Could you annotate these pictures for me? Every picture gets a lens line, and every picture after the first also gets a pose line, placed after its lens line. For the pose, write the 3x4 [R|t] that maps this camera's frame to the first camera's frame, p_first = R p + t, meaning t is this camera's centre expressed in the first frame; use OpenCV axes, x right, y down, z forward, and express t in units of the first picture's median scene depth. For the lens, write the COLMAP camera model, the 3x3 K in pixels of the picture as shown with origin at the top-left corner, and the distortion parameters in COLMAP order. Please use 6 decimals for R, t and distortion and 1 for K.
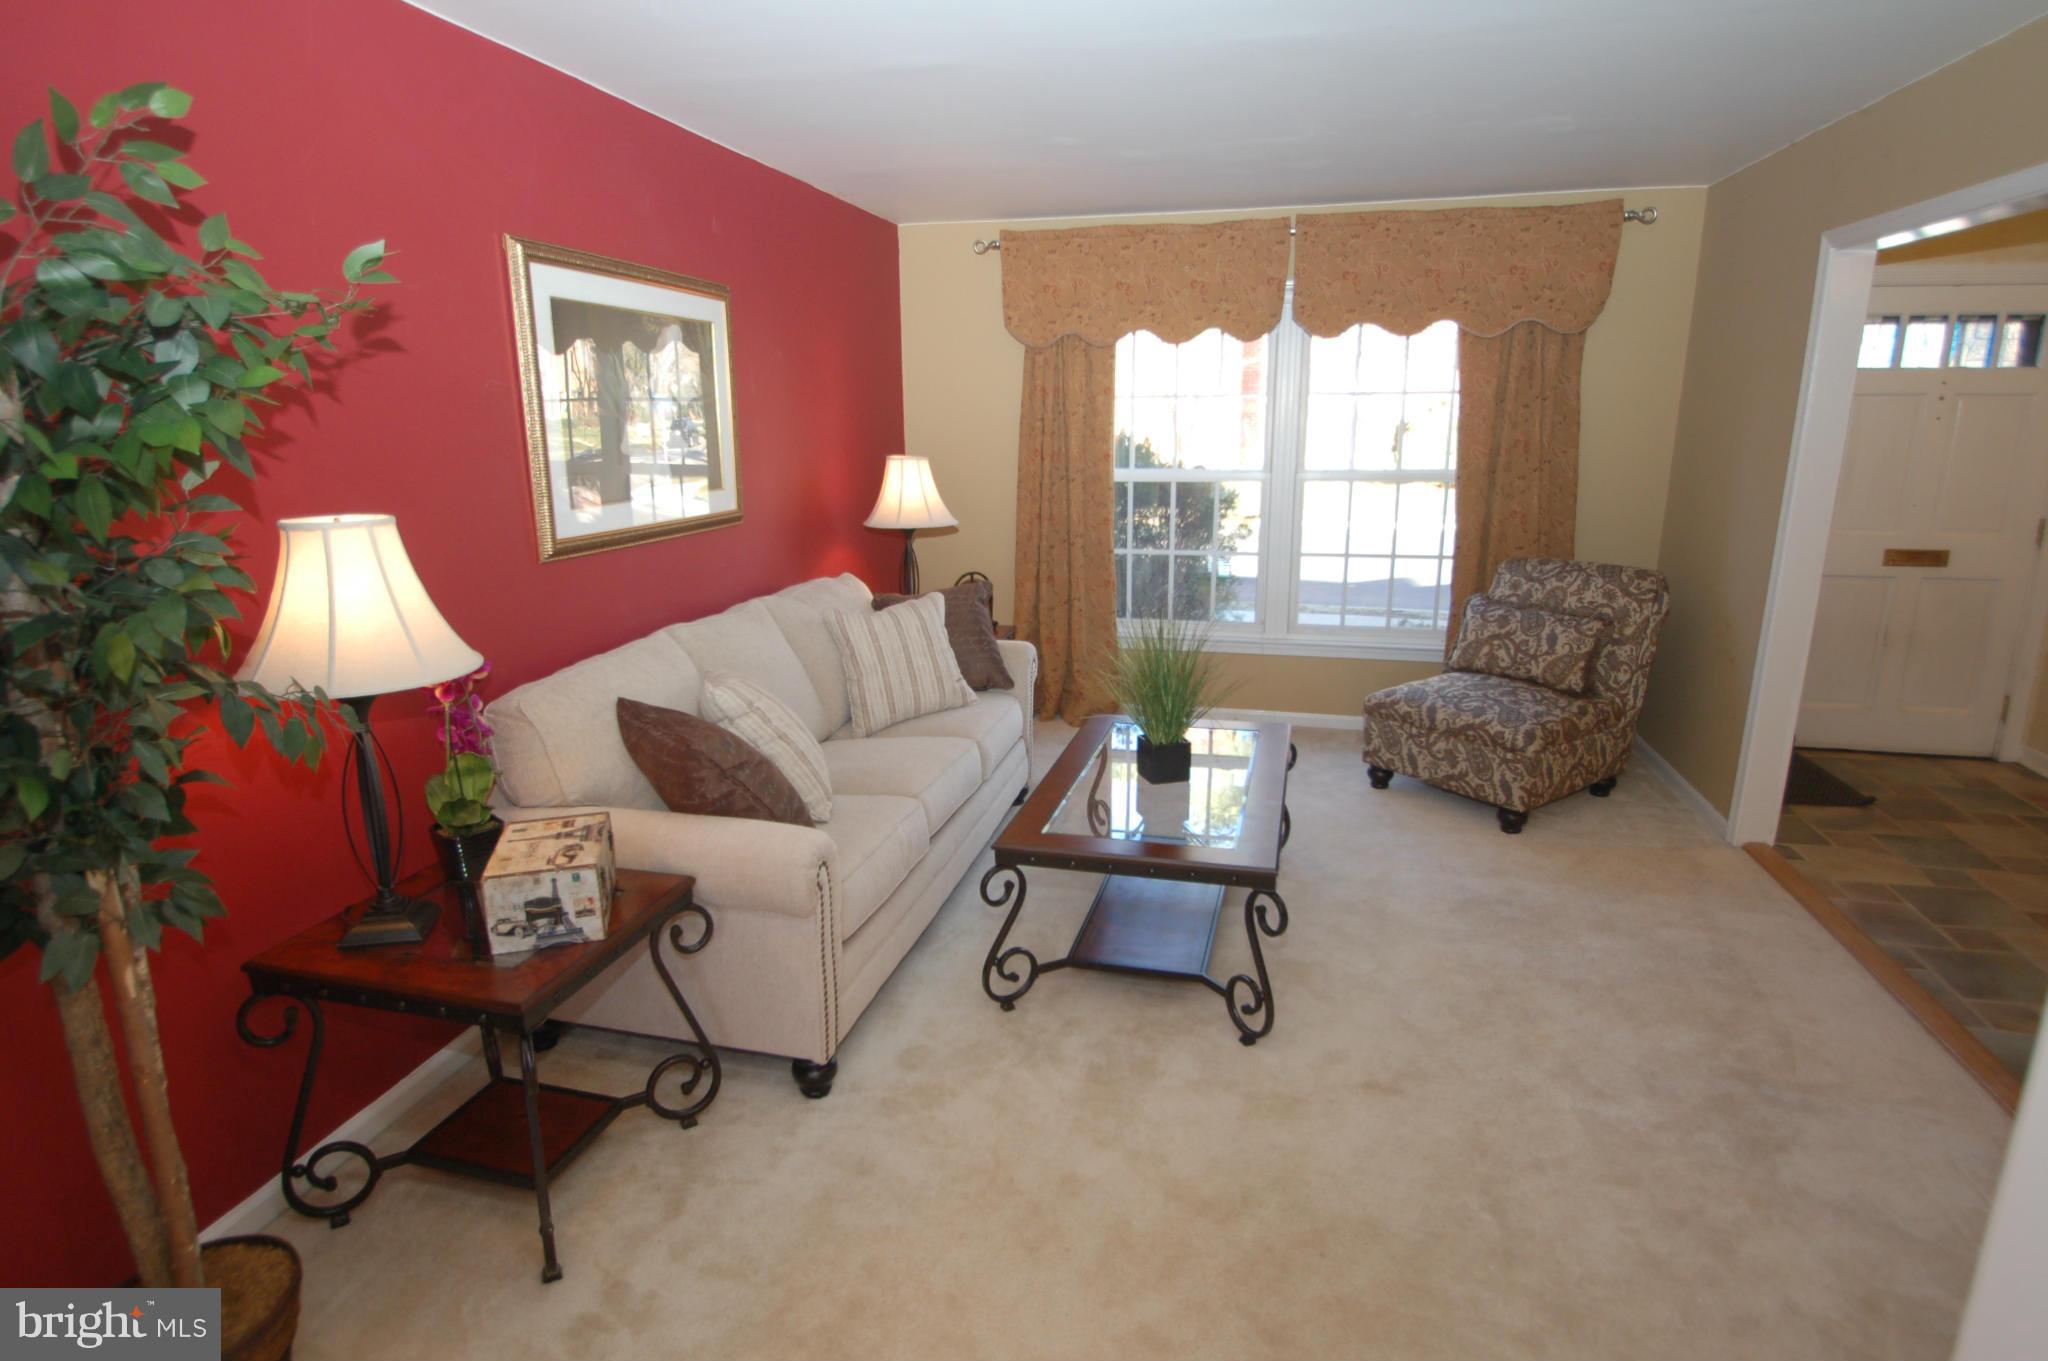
lens RADIAL K [[1075.8, 0, 1011.5], [0, 1075.8, 680.5], [0, 0, 1]] dist [0.000973, -0.026044]
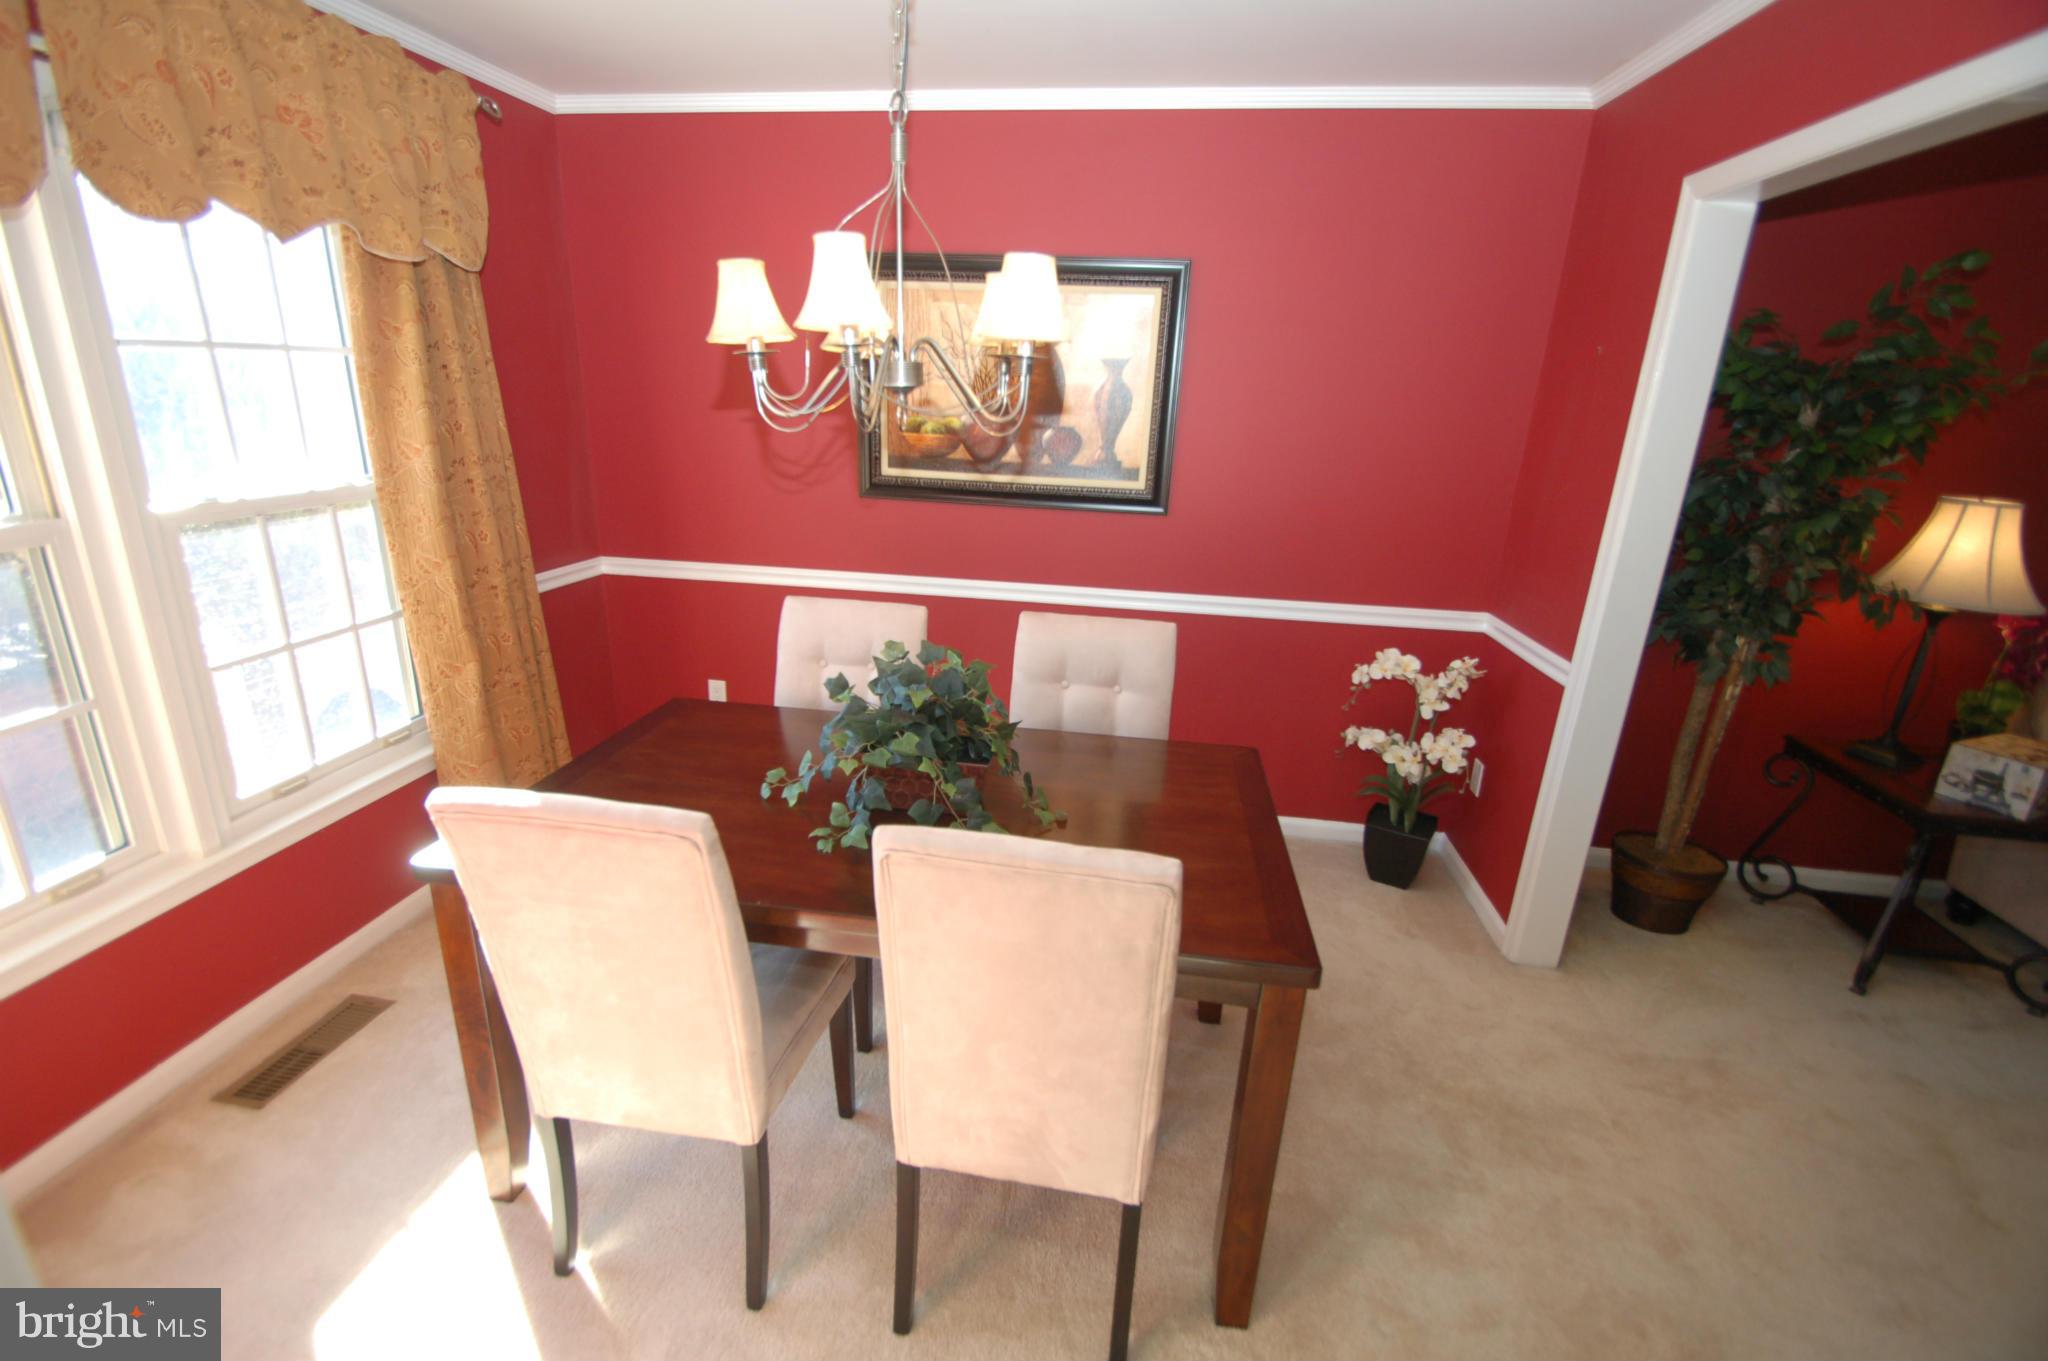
lens RADIAL K [[951.8, 0, 976.5], [0, 951.8, 712.2], [0, 0, 1]] dist [0.013961, -0.014289]
pose [[0.095544, 0.330888, -0.938821, 0.821923], [-0.276547, 0.914831, 0.294289, 0.170646], [0.956239, 0.231511, 0.178913, -0.764490]]
